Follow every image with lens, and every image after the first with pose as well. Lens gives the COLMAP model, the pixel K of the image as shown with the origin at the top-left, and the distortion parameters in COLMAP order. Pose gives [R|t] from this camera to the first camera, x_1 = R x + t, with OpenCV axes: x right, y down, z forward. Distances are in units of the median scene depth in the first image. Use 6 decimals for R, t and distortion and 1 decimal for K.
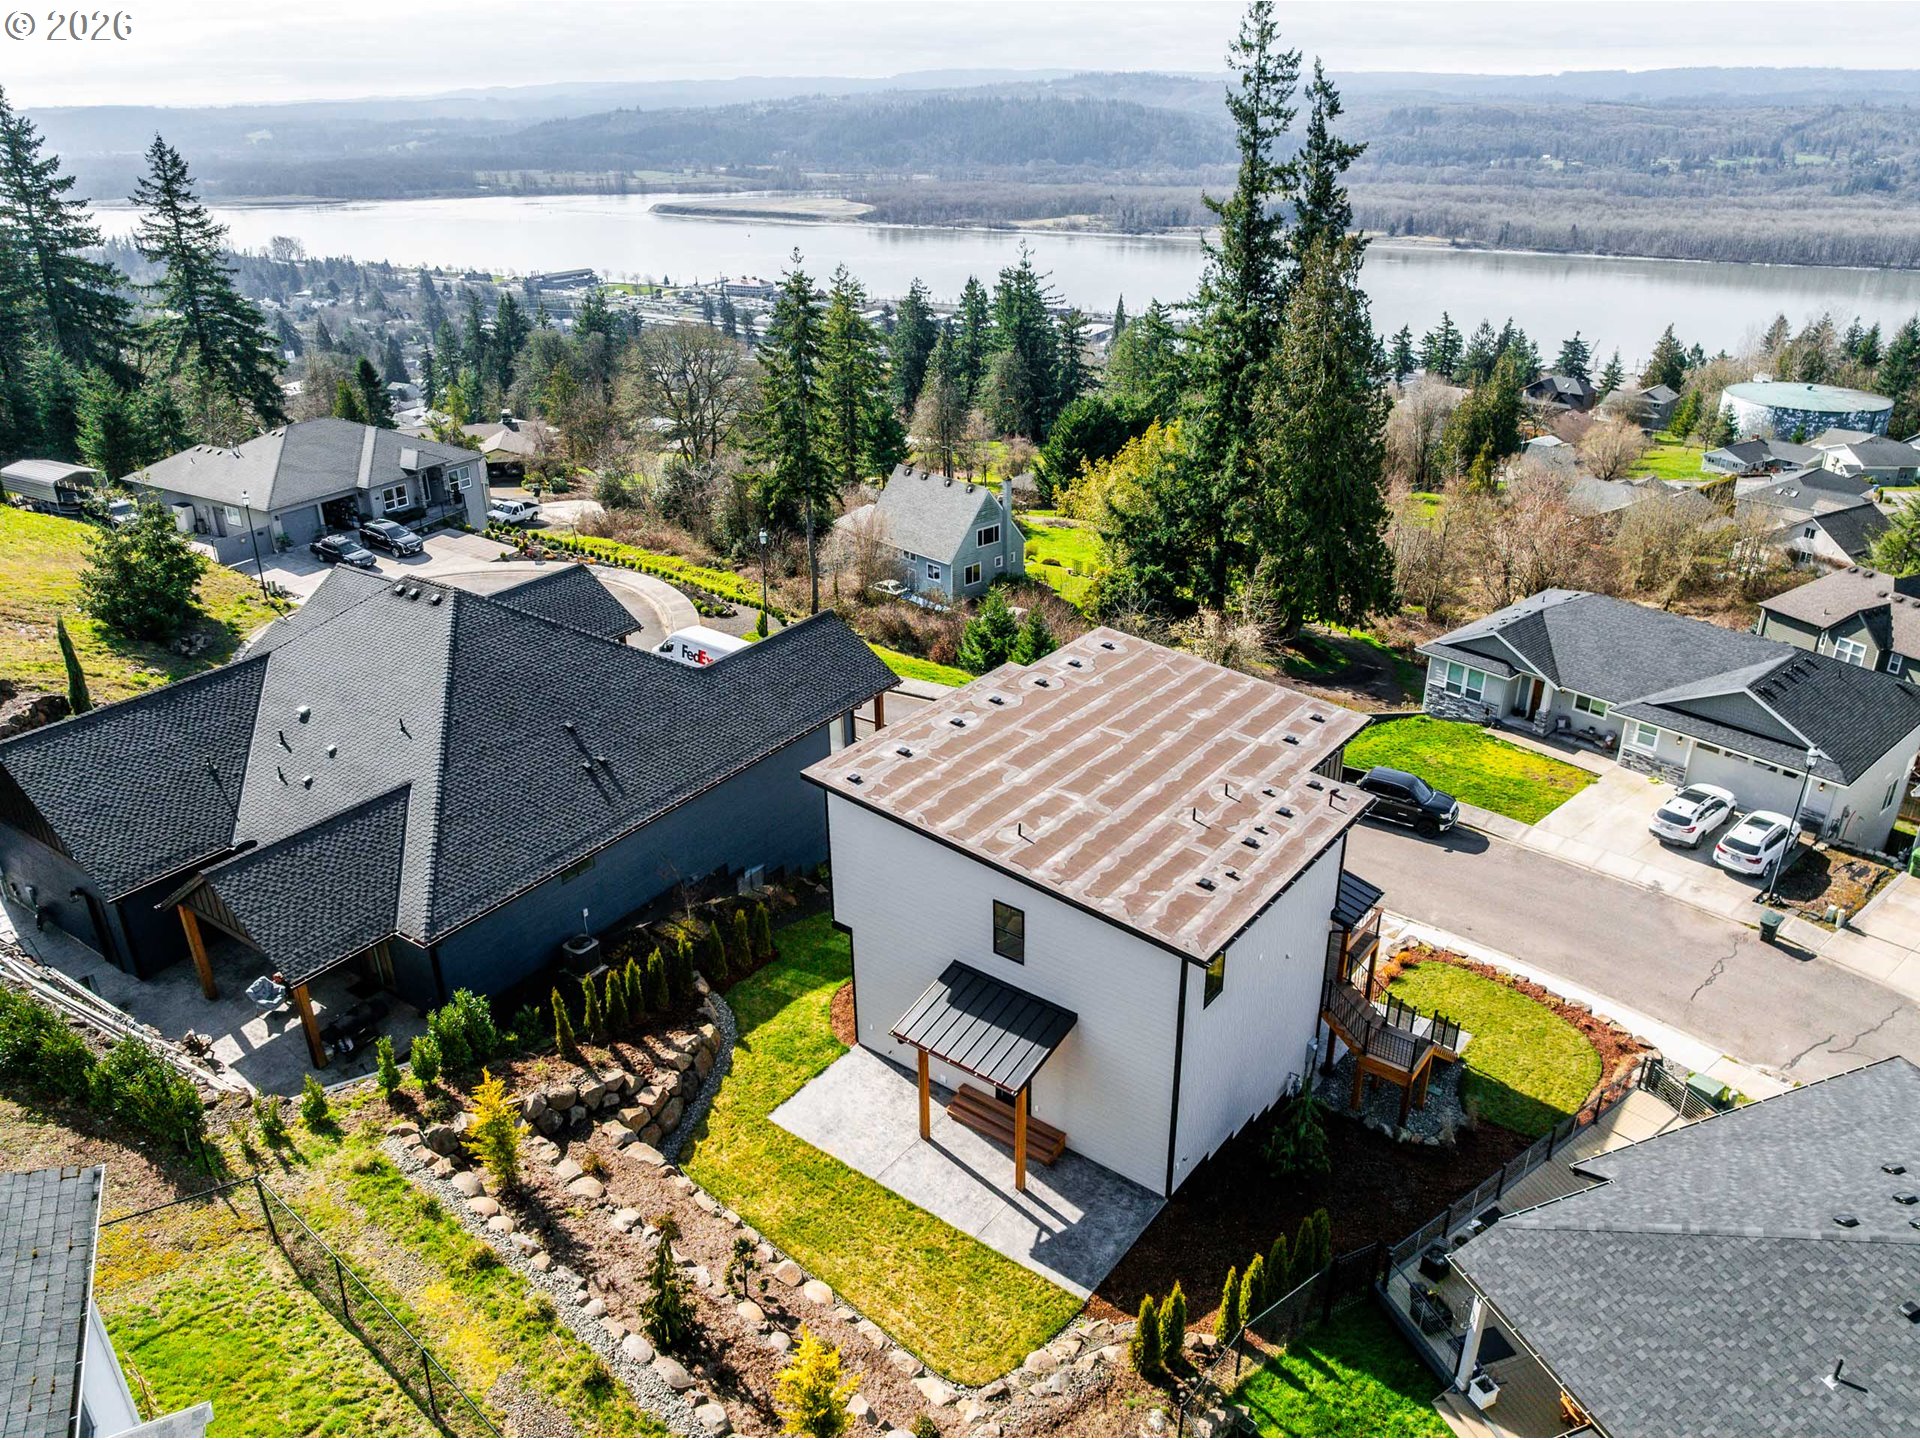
lens RADIAL K [[1370.9, 0, 965.2], [0, 1370.9, 712.1], [0, 0, 1]] dist [-0.049733, 0.019200]
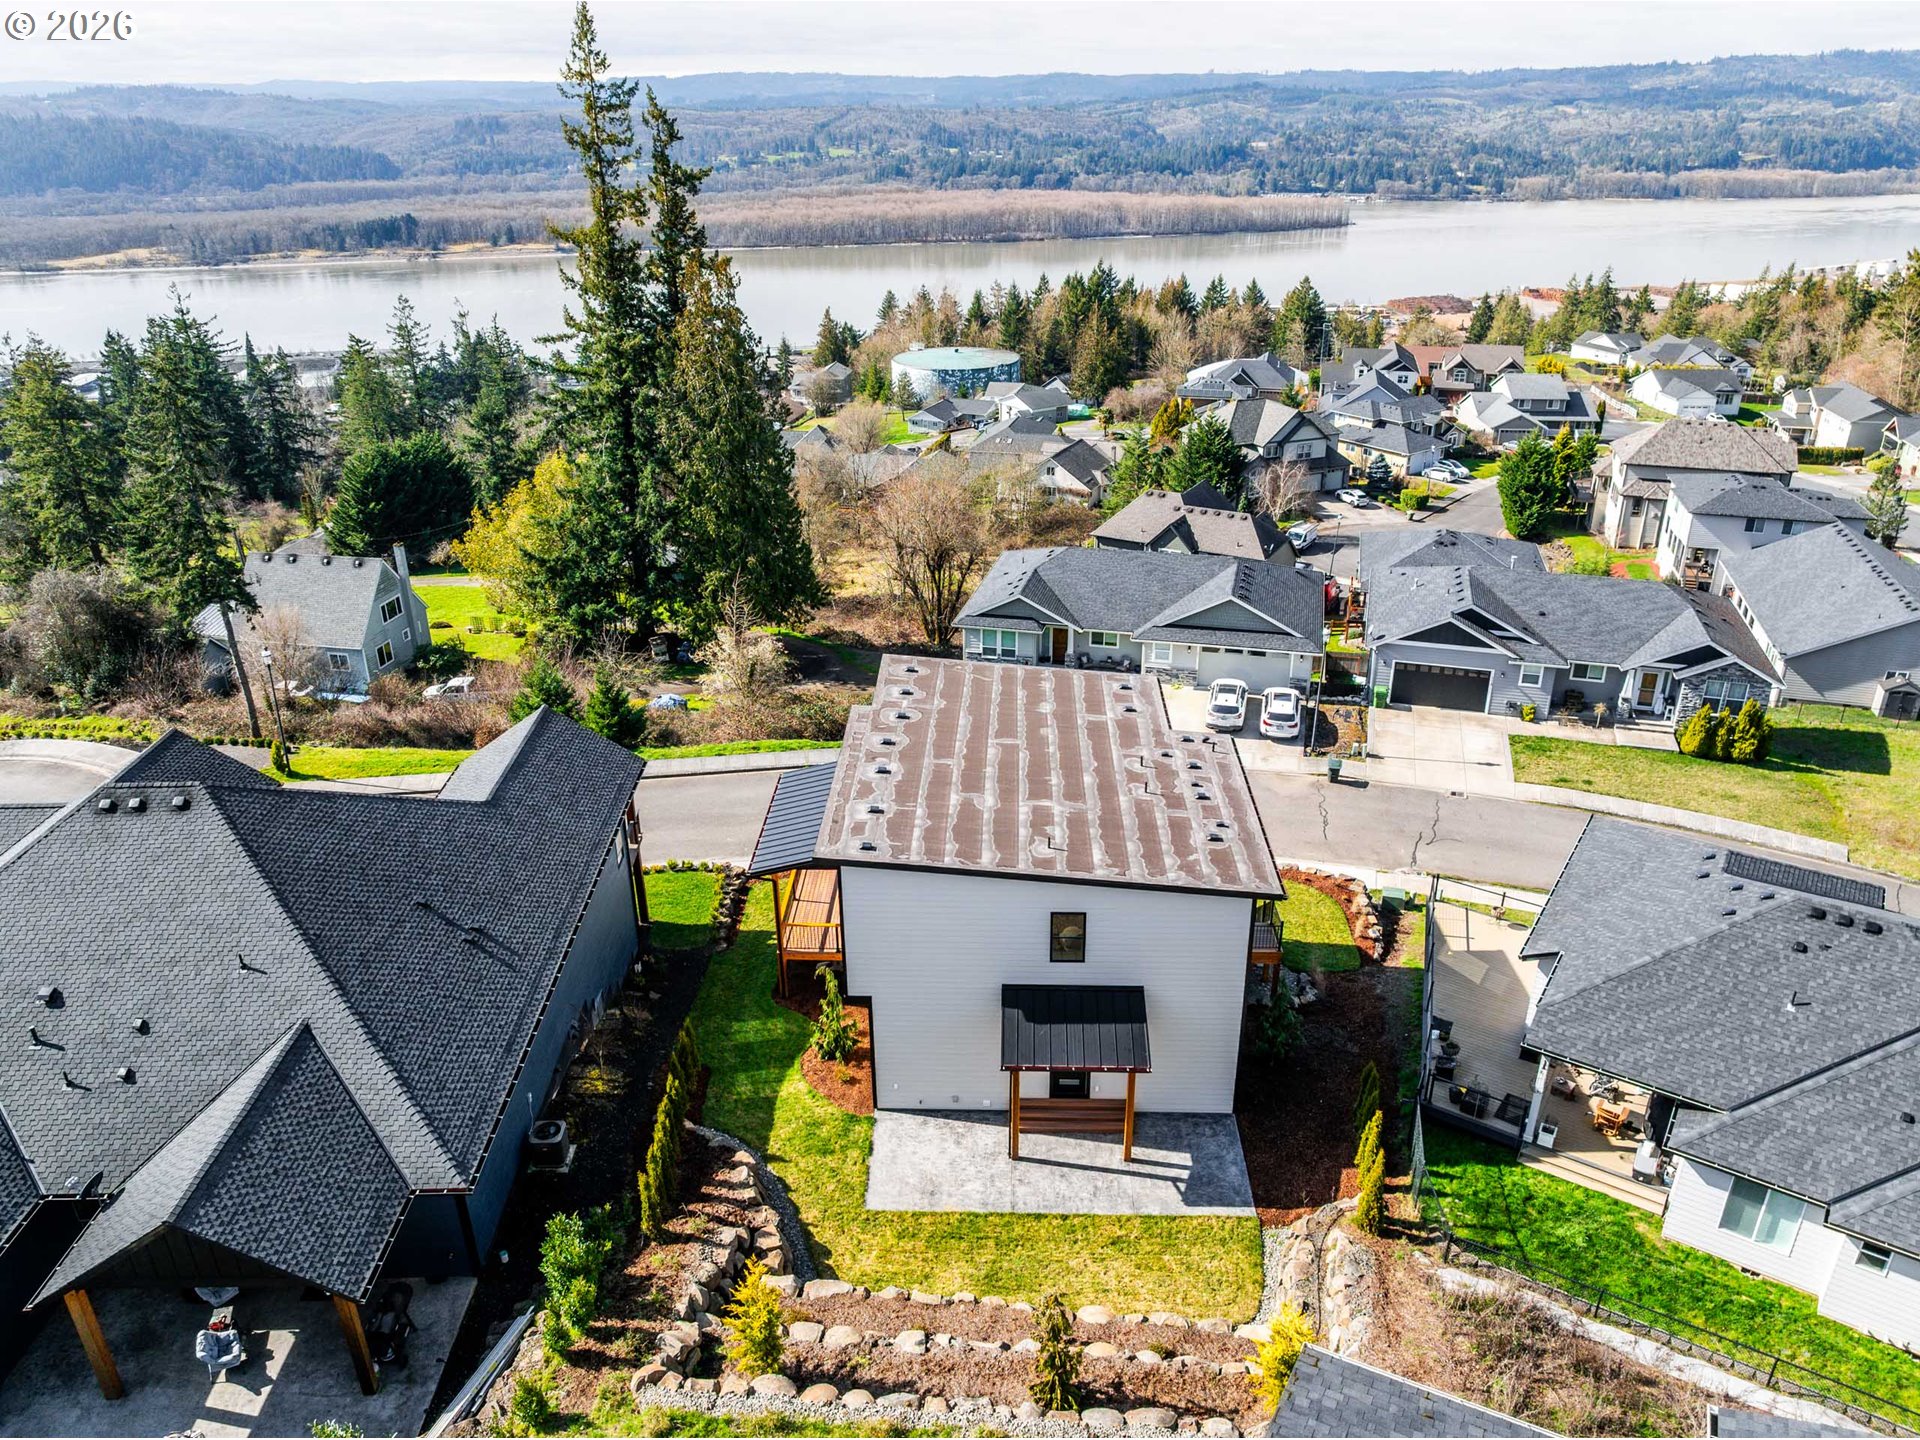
lens RADIAL K [[1370.9, 0, 967.3], [0, 1370.9, 712.5], [0, 0, 1]] dist [-0.049733, 0.019200]
pose [[0.811340, -0.239135, 0.533424, -0.197377], [0.241448, 0.968114, 0.066763, -0.035213], [-0.532381, 0.074627, 0.843209, 0.043940]]
